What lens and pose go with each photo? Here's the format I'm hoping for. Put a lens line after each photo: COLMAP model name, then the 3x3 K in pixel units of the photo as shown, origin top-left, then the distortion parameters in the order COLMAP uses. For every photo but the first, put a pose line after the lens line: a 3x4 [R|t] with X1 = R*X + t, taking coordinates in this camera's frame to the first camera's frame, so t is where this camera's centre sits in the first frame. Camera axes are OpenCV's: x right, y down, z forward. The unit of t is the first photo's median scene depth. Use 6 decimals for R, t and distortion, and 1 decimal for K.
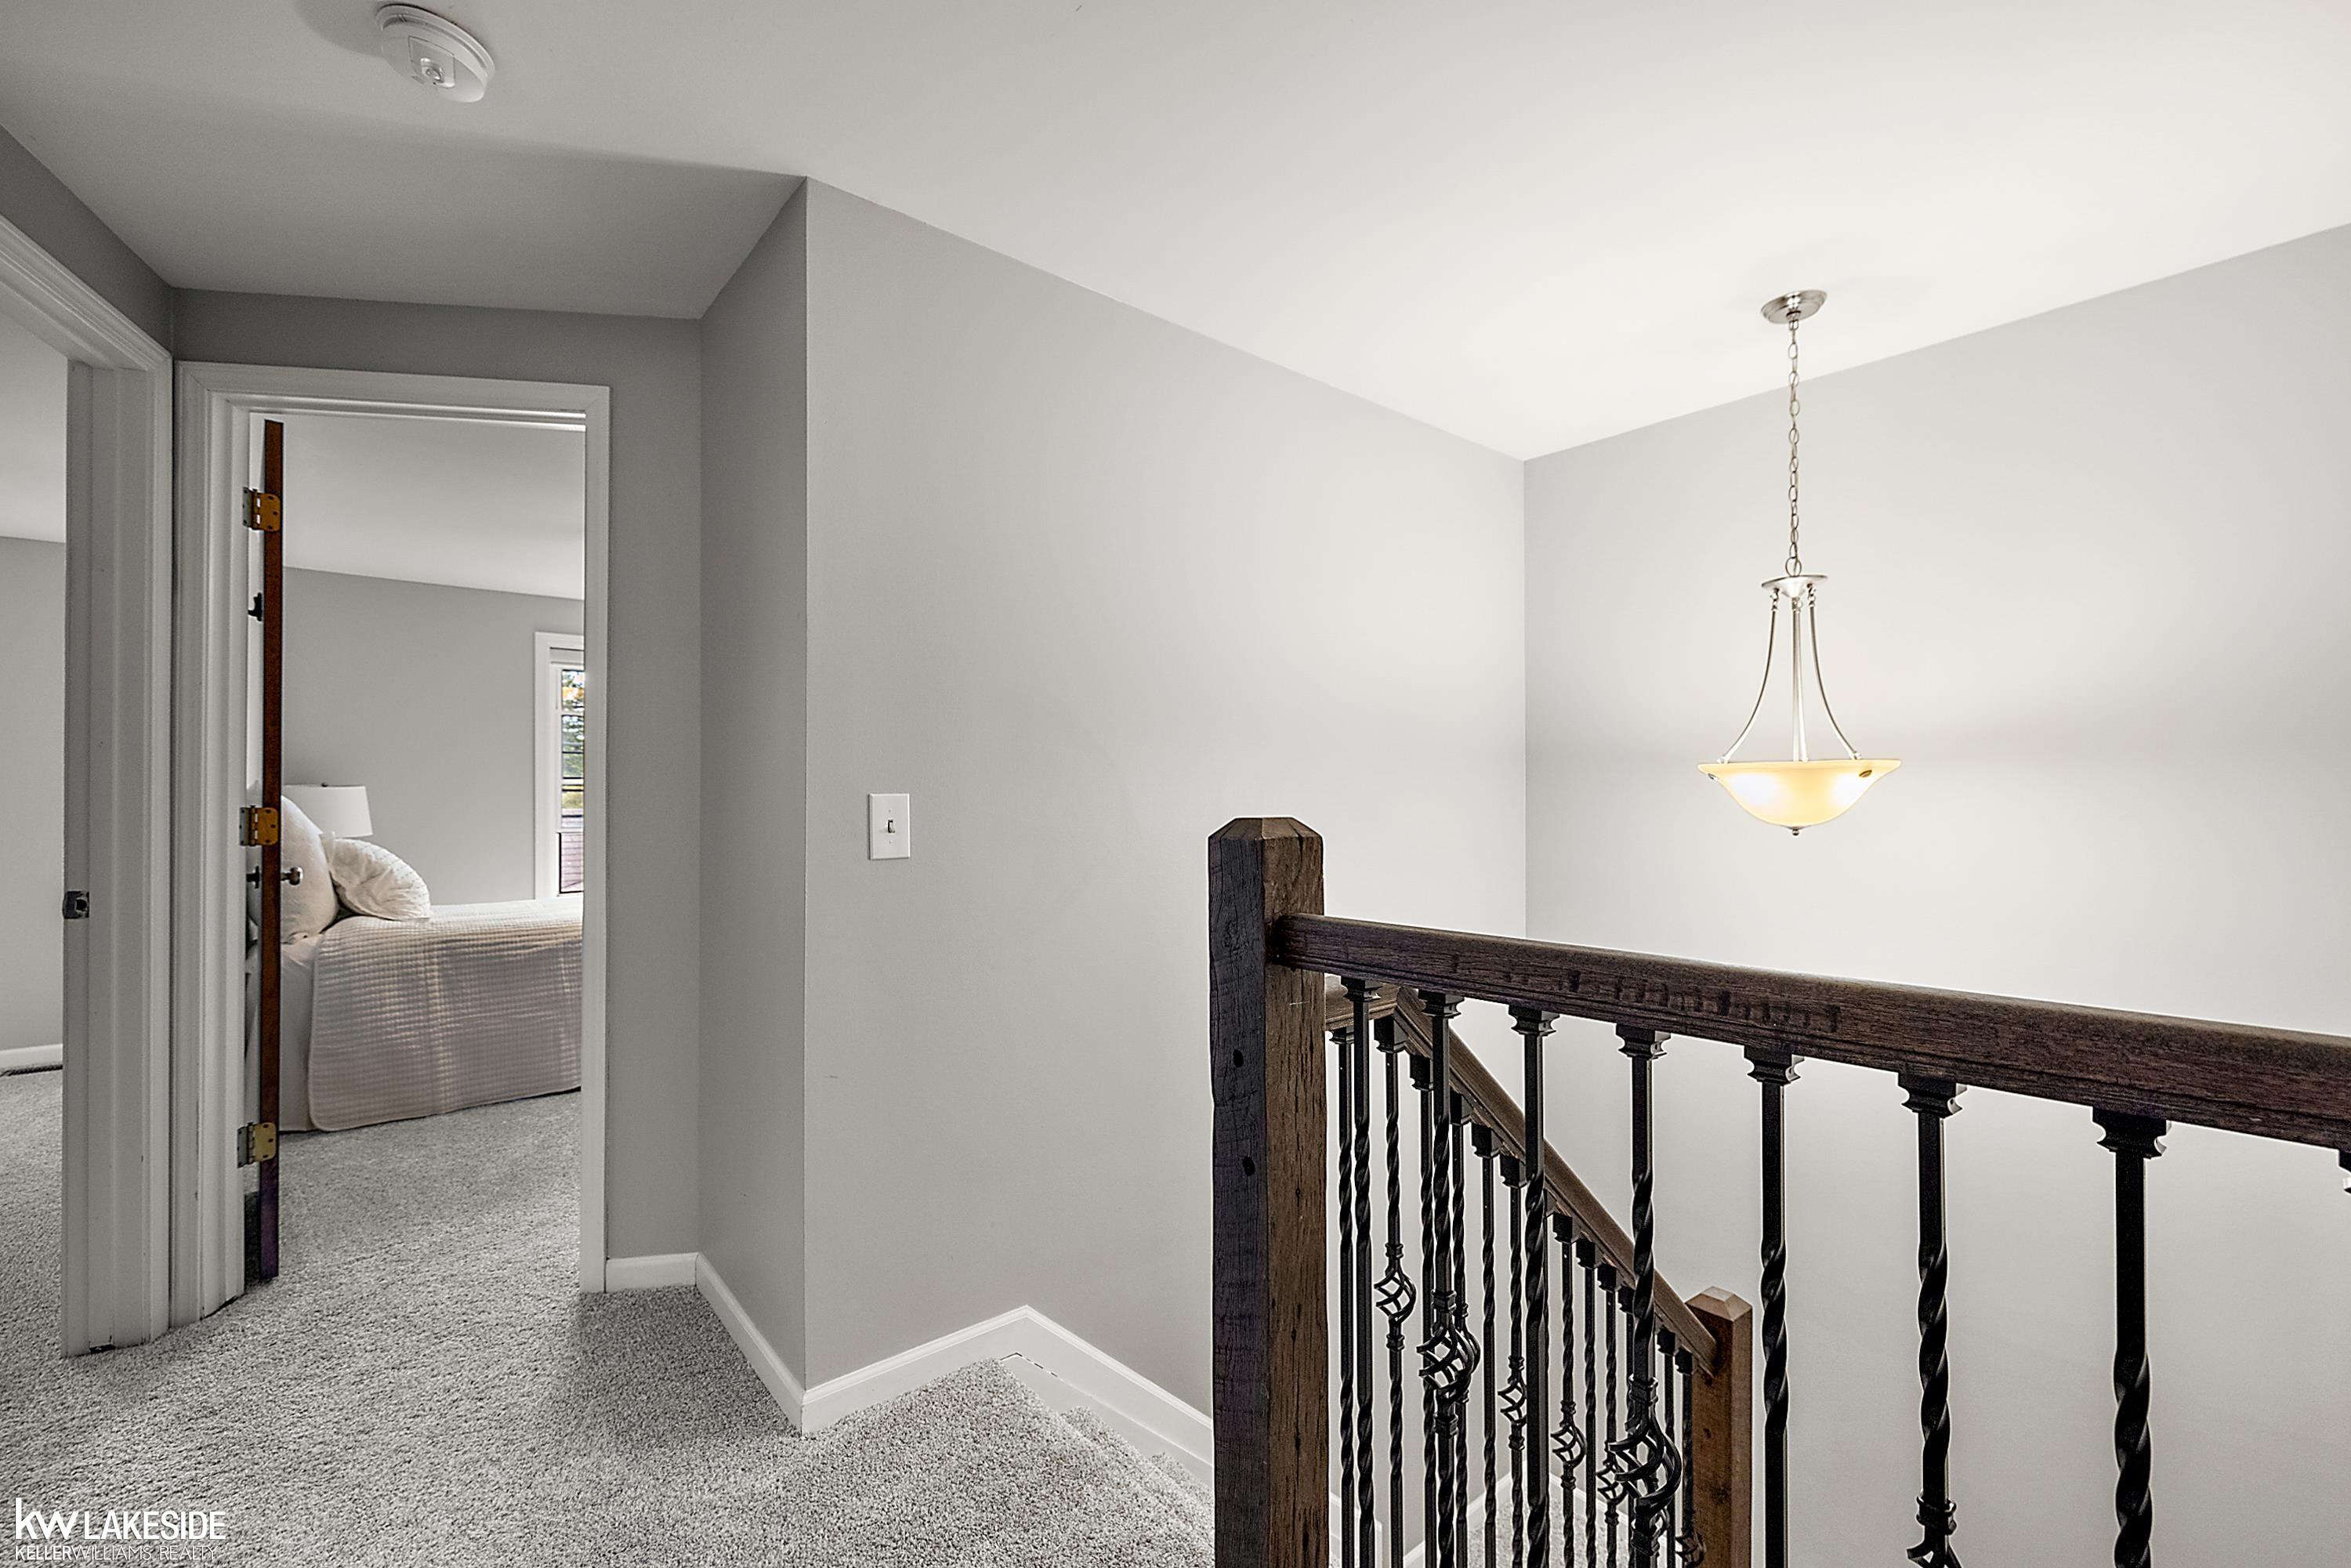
lens RADIAL K [[1013.5, 0, 1176.5], [0, 1013.5, 798.7], [0, 0, 1]] dist [0.000198, 0.000795]
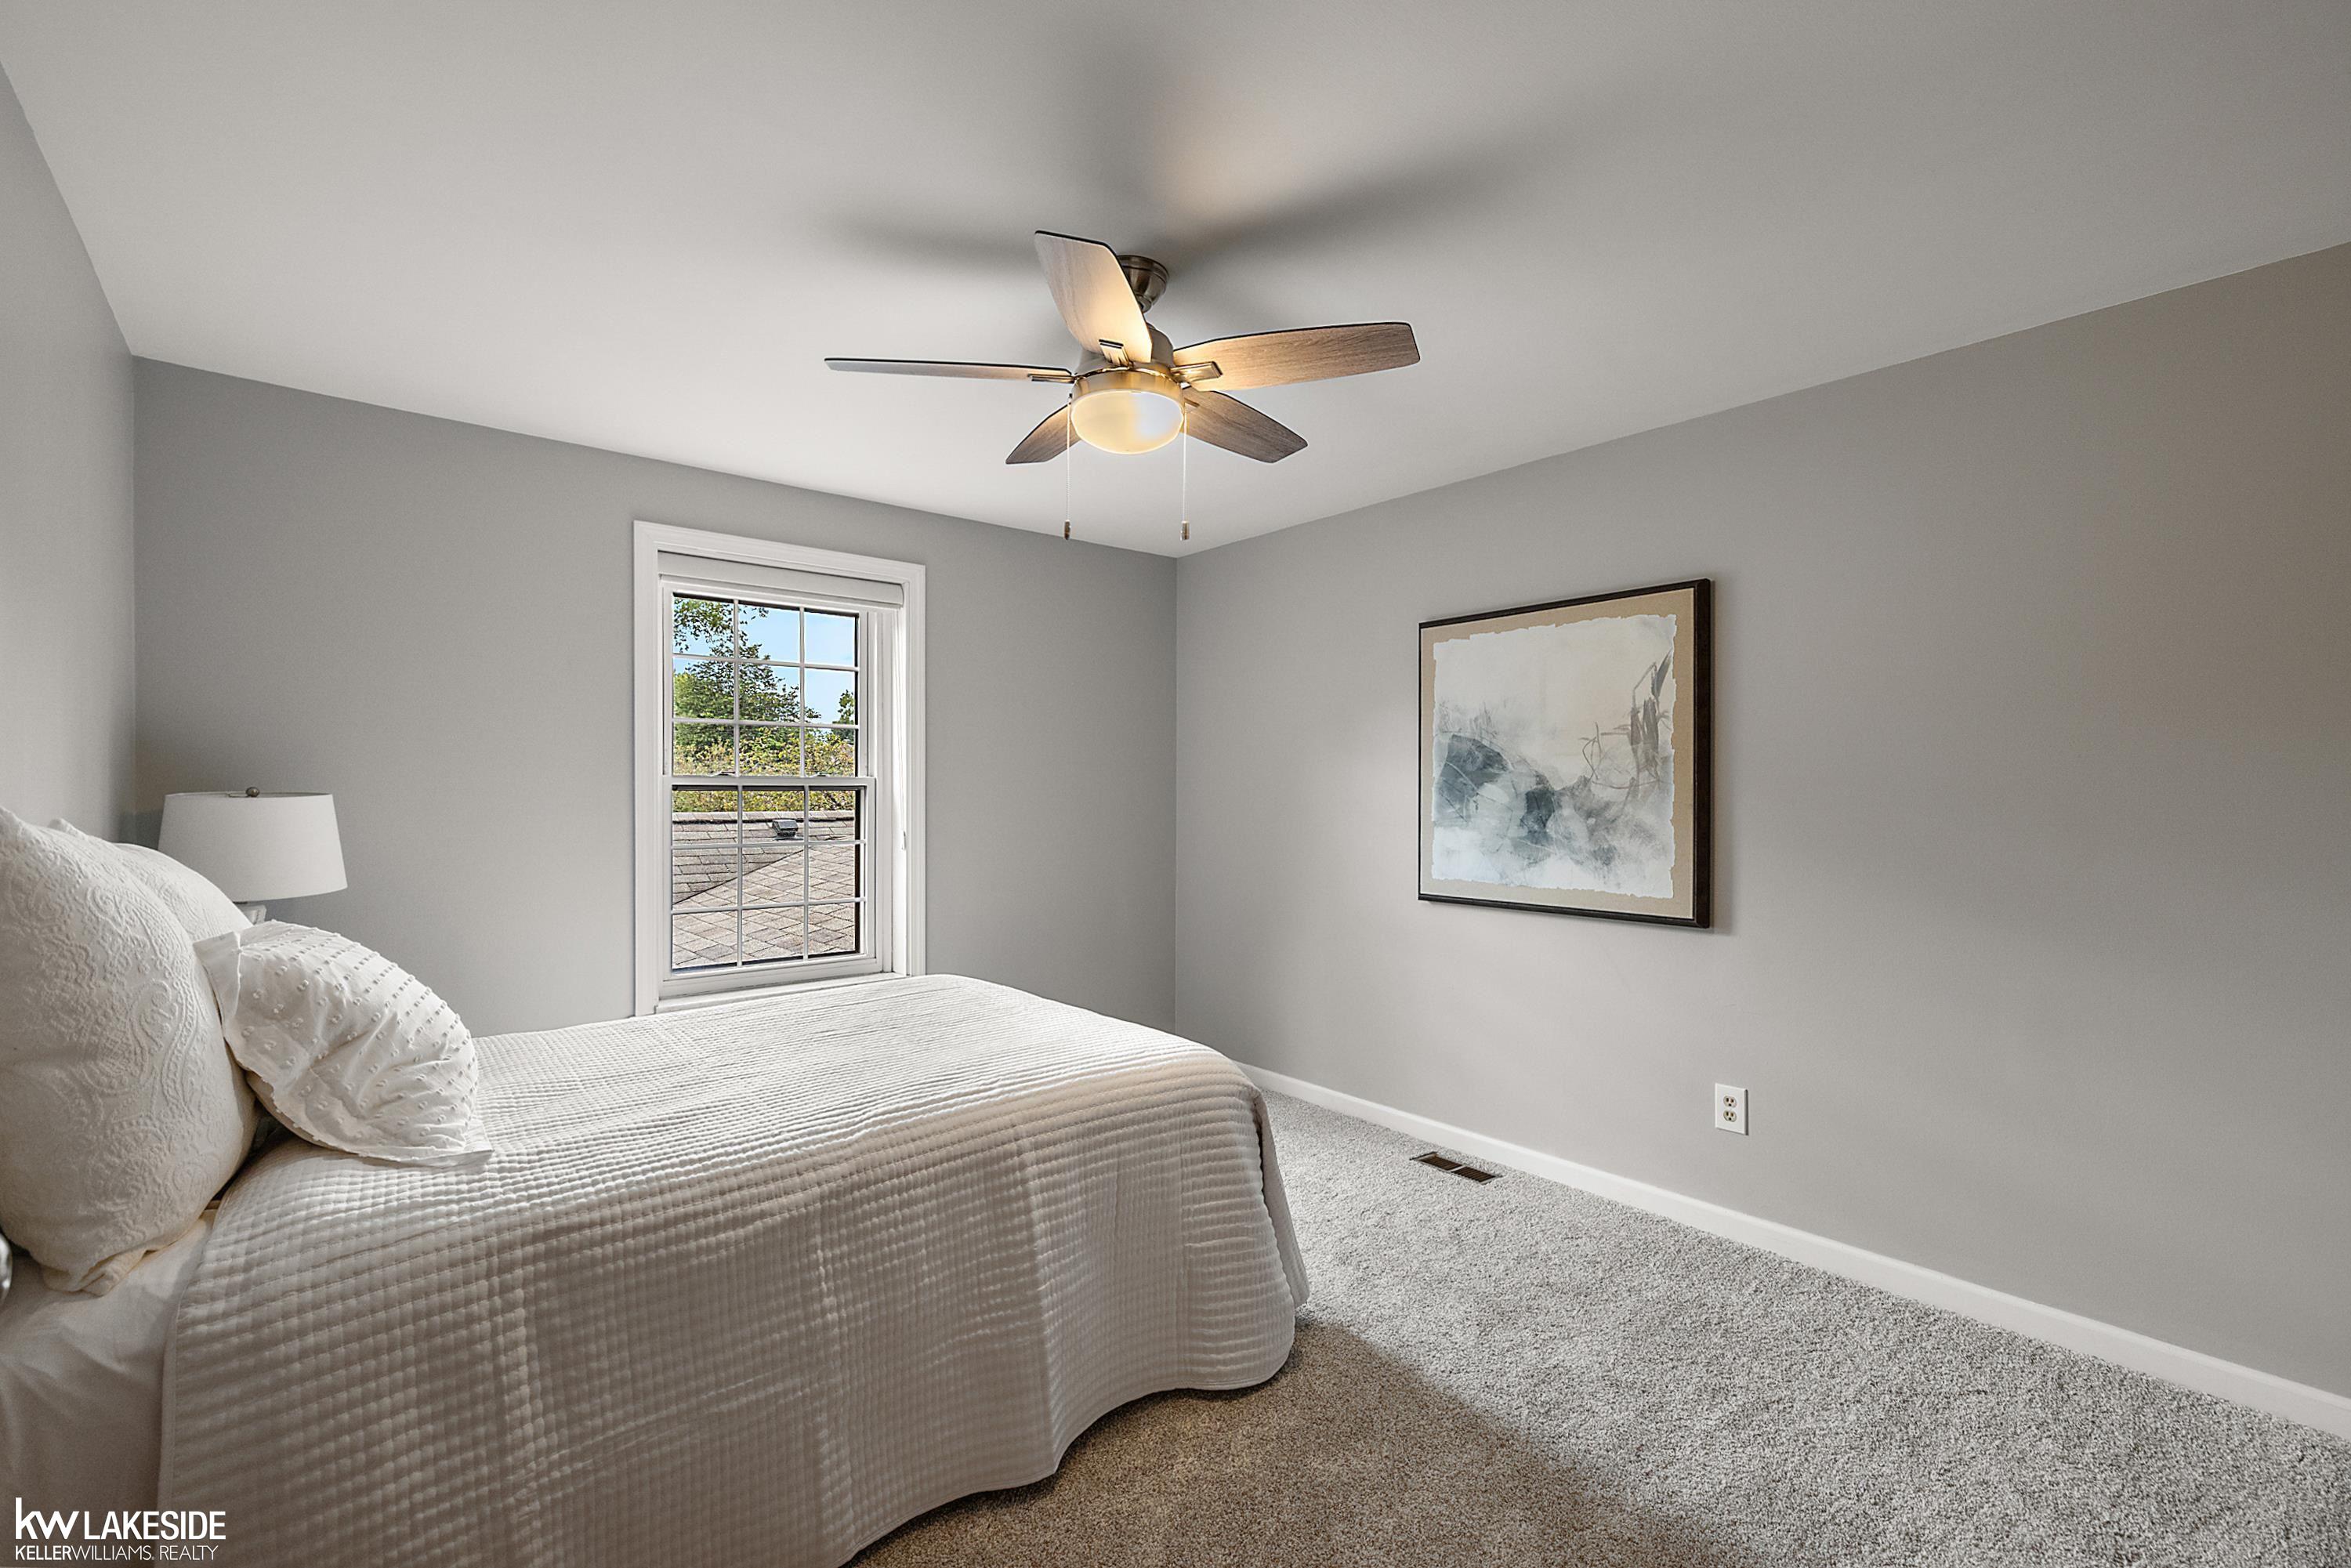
lens RADIAL K [[1013.5, 0, 1178.8], [0, 1013.5, 800.5], [0, 0, 1]] dist [0.000198, 0.000795]
pose [[0.999907, 0.004509, 0.012868, -0.489330], [-0.004643, 0.999935, 0.010434, -0.021727], [-0.012820, -0.010493, 0.999863, 0.621832]]
